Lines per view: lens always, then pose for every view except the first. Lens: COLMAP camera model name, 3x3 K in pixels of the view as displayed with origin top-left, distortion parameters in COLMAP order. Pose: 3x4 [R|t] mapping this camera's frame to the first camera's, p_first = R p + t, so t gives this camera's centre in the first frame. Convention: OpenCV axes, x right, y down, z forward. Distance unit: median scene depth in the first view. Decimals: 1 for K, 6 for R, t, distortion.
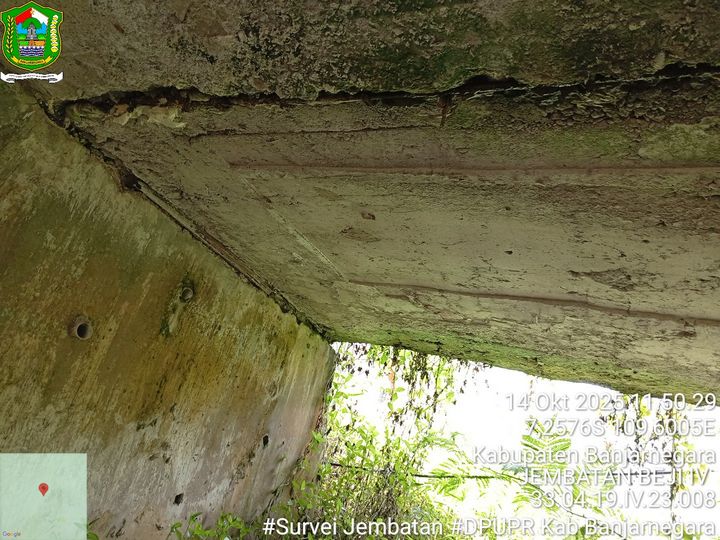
lens RADIAL K [[543.2, 0, 357.1], [0, 543.2, 270.8], [0, 0, 1]] dist [0.079481, -0.174937]
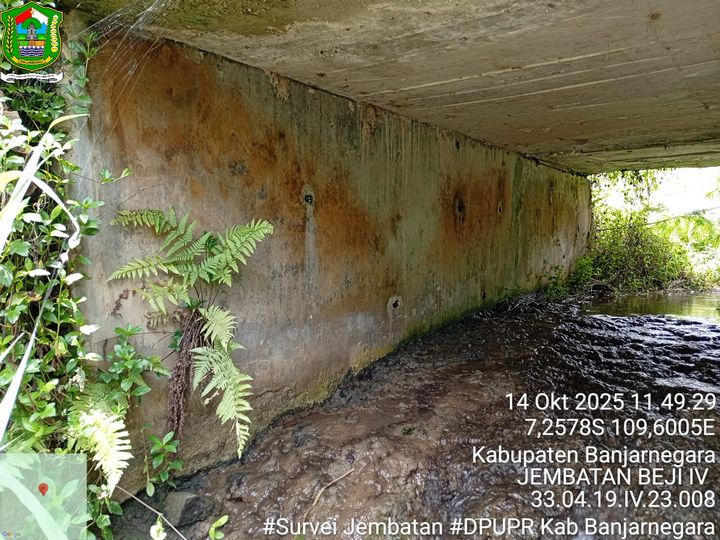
lens RADIAL K [[543.2, 0, 357.1], [0, 543.2, 270.8], [0, 0, 1]] dist [0.079481, -0.174937]
pose [[0.925394, -0.253118, -0.282094, -0.373464], [0.340882, 0.881192, 0.327566, -0.554953], [0.165666, -0.399289, 0.901734, -1.203796]]
